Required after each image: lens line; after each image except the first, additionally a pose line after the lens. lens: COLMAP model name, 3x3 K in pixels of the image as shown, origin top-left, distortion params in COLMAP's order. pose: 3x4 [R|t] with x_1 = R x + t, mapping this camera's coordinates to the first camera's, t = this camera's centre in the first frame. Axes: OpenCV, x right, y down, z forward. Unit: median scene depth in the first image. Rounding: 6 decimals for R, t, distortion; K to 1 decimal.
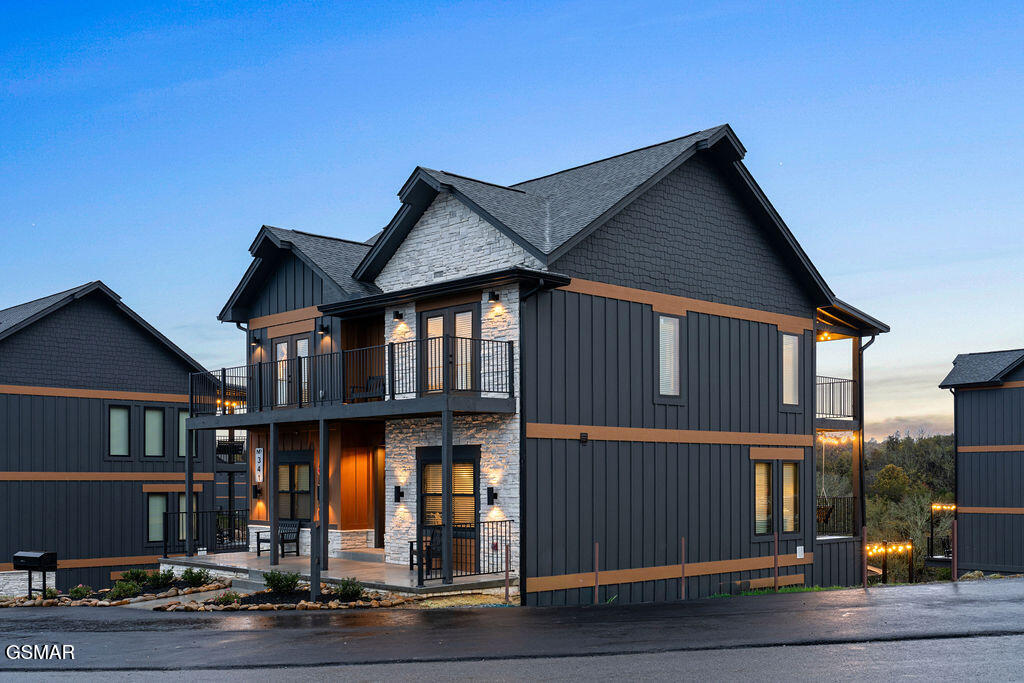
lens RADIAL K [[1103.5, 0, 512.0], [0, 1103.5, 301.9], [0, 0, 1]] dist [0.018756, 0.019838]
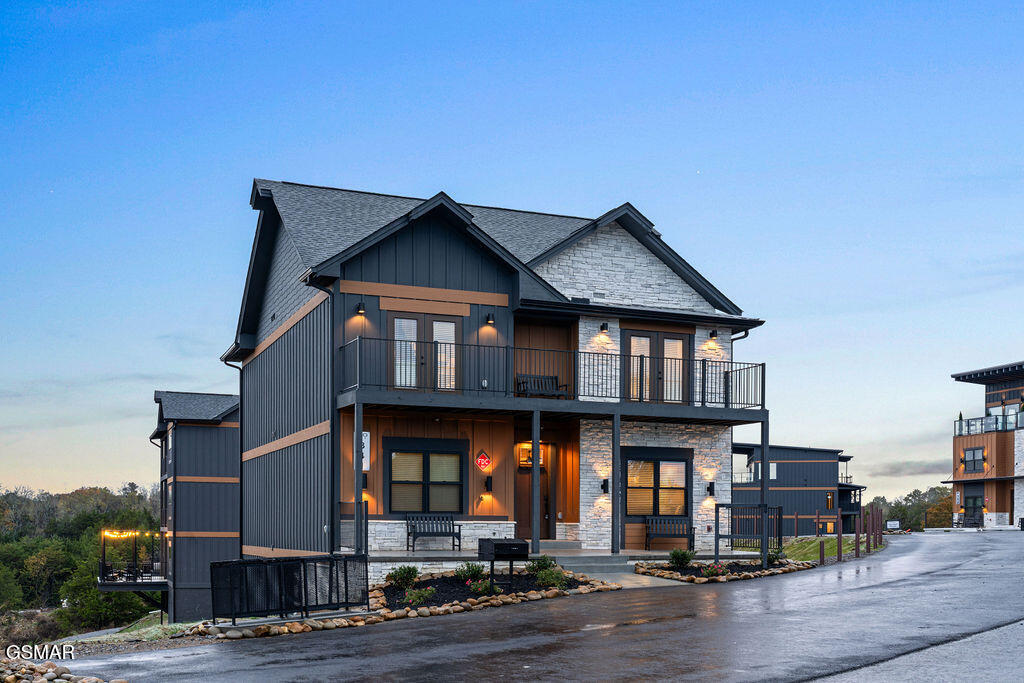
lens RADIAL K [[1130.3, 0, 512.0], [0, 1130.3, 341.5], [0, 0, 1]] dist [-0.003804, -0.000446]
pose [[0.369558, 0.158722, 0.915551, -1.195864], [-0.151633, 0.982397, -0.109104, 0.167304], [-0.916752, -0.098508, 0.387120, 0.651047]]
